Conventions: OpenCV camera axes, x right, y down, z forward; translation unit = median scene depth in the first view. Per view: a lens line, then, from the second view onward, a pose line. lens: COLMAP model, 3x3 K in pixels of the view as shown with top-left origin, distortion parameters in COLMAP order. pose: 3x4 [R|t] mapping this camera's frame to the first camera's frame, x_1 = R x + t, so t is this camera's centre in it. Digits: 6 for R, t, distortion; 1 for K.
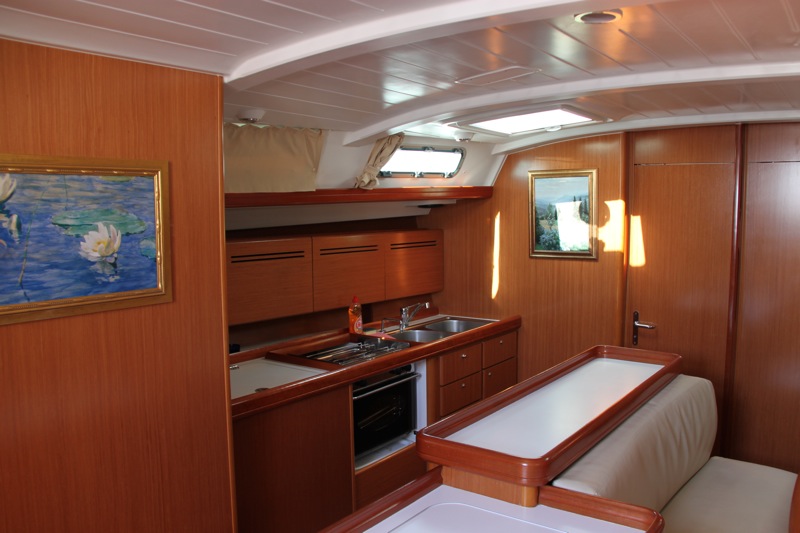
lens RADIAL K [[673.2, 0, 404.9], [0, 673.2, 268.5], [0, 0, 1]] dist [-0.178395, 0.135828]
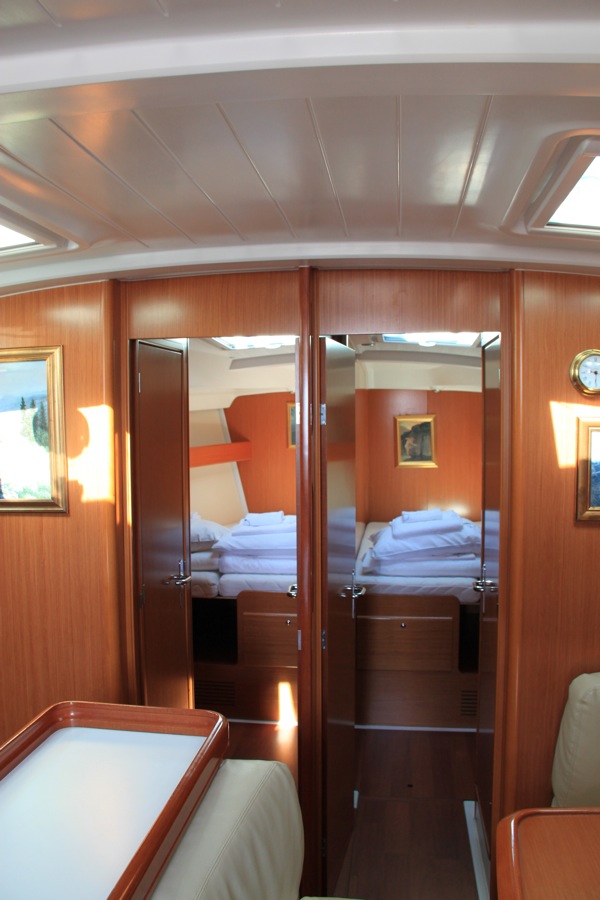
lens RADIAL K [[763.7, 0, 296.2], [0, 763.7, 451.0], [0, 0, 1]] dist [-0.155881, 0.109367]
pose [[0.878533, -0.025693, 0.476990, 0.182973], [0.051362, 0.997844, -0.040850, -0.033058], [-0.474912, 0.060388, 0.877959, 0.414868]]
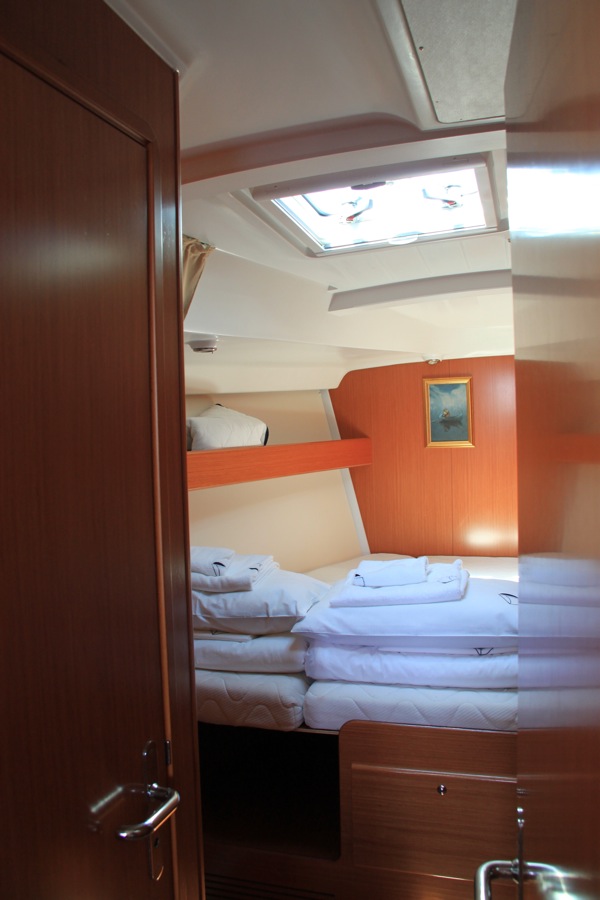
lens RADIAL K [[757.3, 0, 297.5], [0, 757.3, 452.4], [0, 0, 1]] dist [-0.178395, 0.135828]
pose [[0.943811, -0.033229, 0.328812, 0.456277], [0.056402, 0.996531, -0.061188, -0.044873], [-0.325639, 0.076295, 0.942411, 0.978572]]
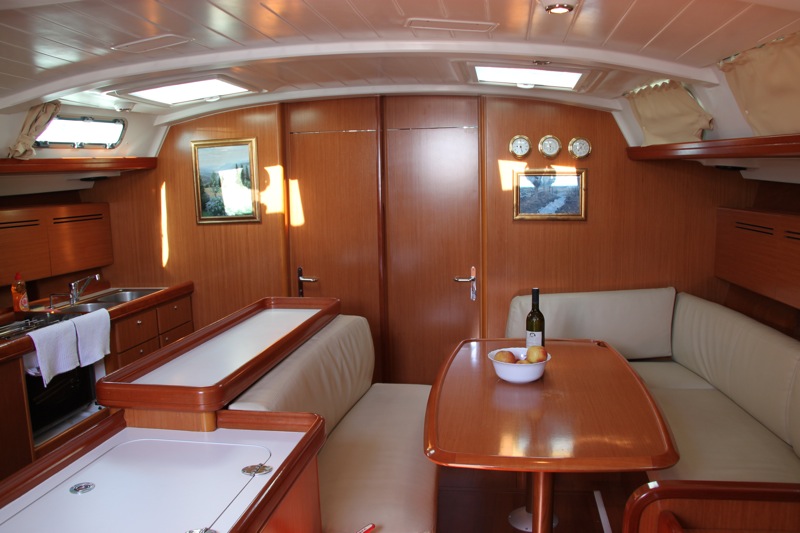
lens RADIAL K [[673.2, 0, 410.7], [0, 673.2, 269.1], [0, 0, 1]] dist [-0.178395, 0.135828]
pose [[0.882891, -0.076285, 0.463339, -0.002215], [0.062860, 0.997035, 0.044374, 0.033745], [-0.465351, -0.010052, 0.885069, -0.077390]]
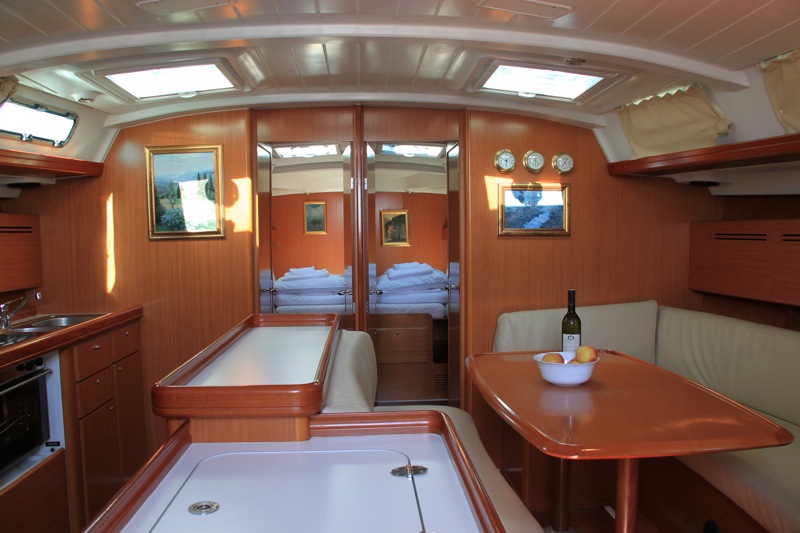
lens RADIAL K [[673.2, 0, 410.9], [0, 673.2, 268.3], [0, 0, 1]] dist [-0.178395, 0.135828]
pose [[0.759089, -0.036968, 0.649936, -0.155724], [0.071931, 0.997036, -0.027300, 0.087848], [-0.647001, 0.067474, 0.759498, 0.103126]]
